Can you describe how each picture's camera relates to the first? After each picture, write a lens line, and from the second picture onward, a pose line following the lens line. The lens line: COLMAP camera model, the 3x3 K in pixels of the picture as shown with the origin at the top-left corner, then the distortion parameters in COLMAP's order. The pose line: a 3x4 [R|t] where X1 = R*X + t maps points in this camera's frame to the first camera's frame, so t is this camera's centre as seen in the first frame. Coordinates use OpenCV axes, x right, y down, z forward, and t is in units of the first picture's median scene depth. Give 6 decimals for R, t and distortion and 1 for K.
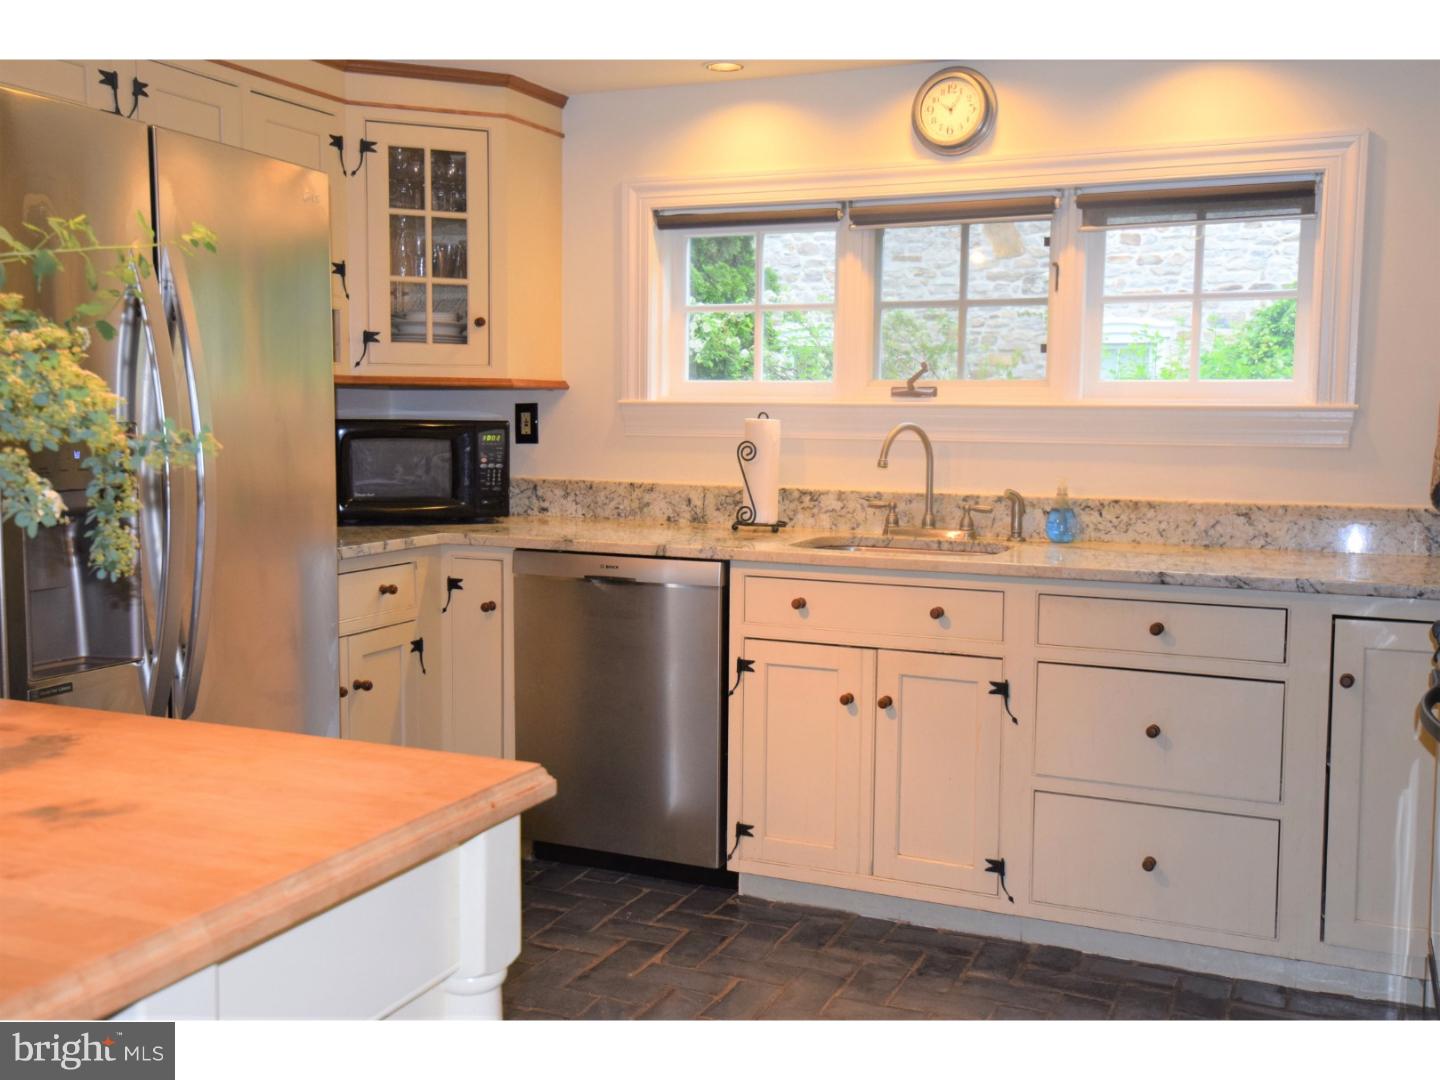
lens RADIAL K [[1450.2, 0, 721.0], [0, 1450.2, 539.2], [0, 0, 1]] dist [0.091229, 0.000000]
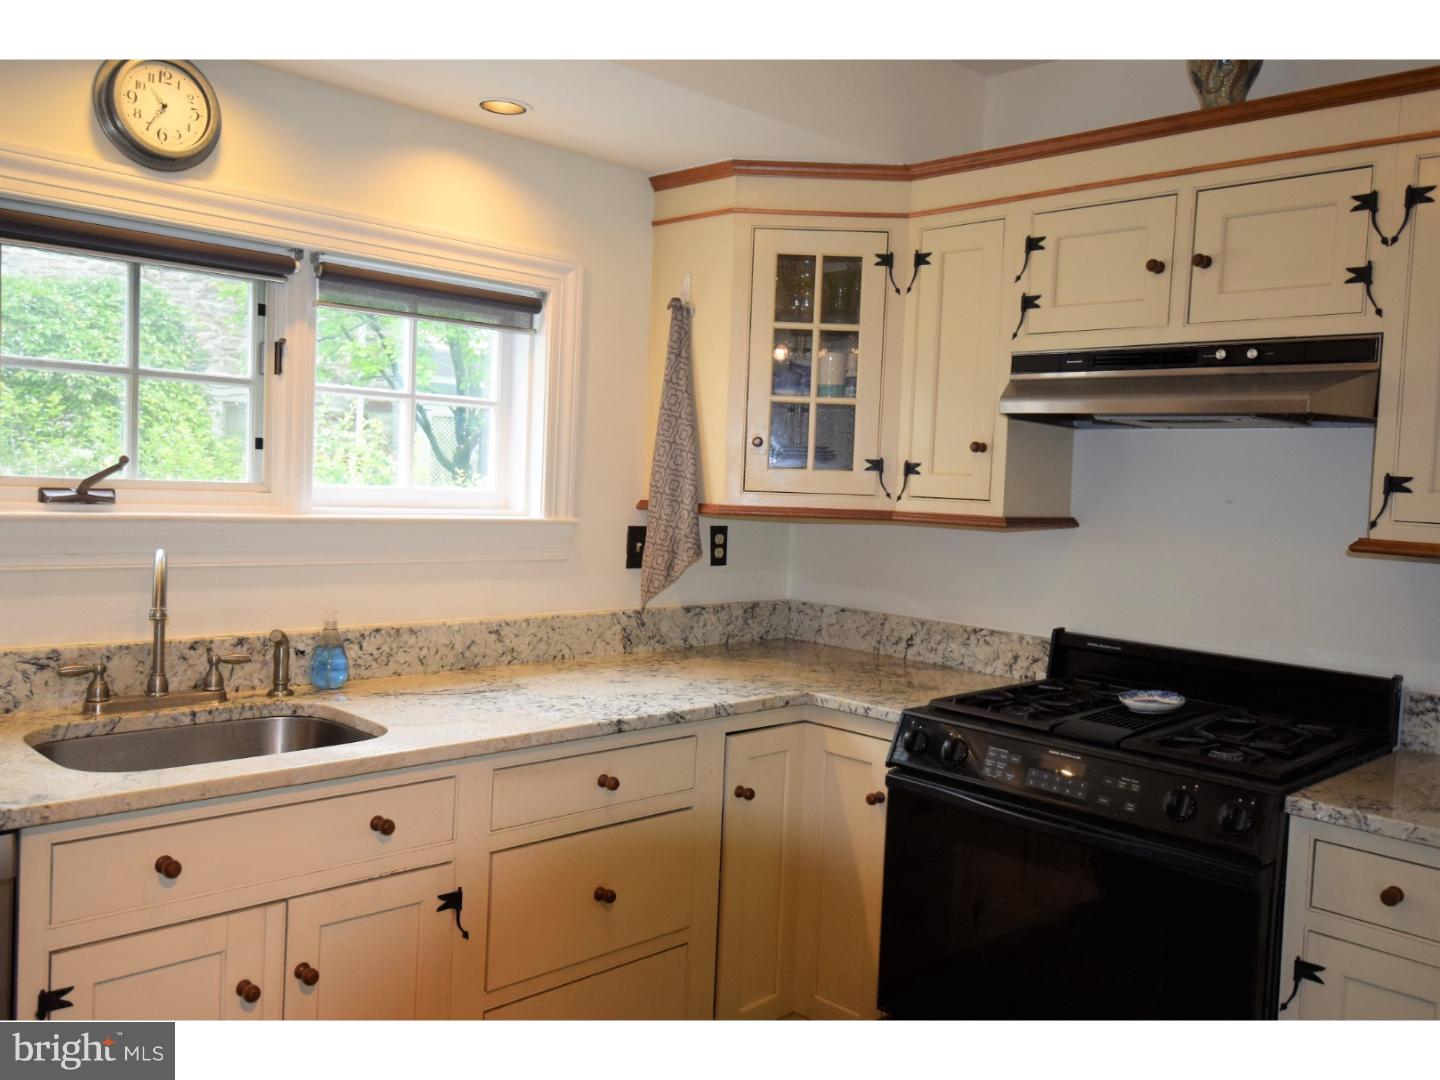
lens RADIAL K [[1177.1, 0, 721.6], [0, 1177.1, 534.7], [0, 0, 1]] dist [0.022999, -0.011082]
pose [[0.368060, -0.039910, 0.928945, -0.297887], [0.043327, 0.998729, 0.025741, -0.091921], [-0.928792, 0.030774, 0.369321, 0.563489]]
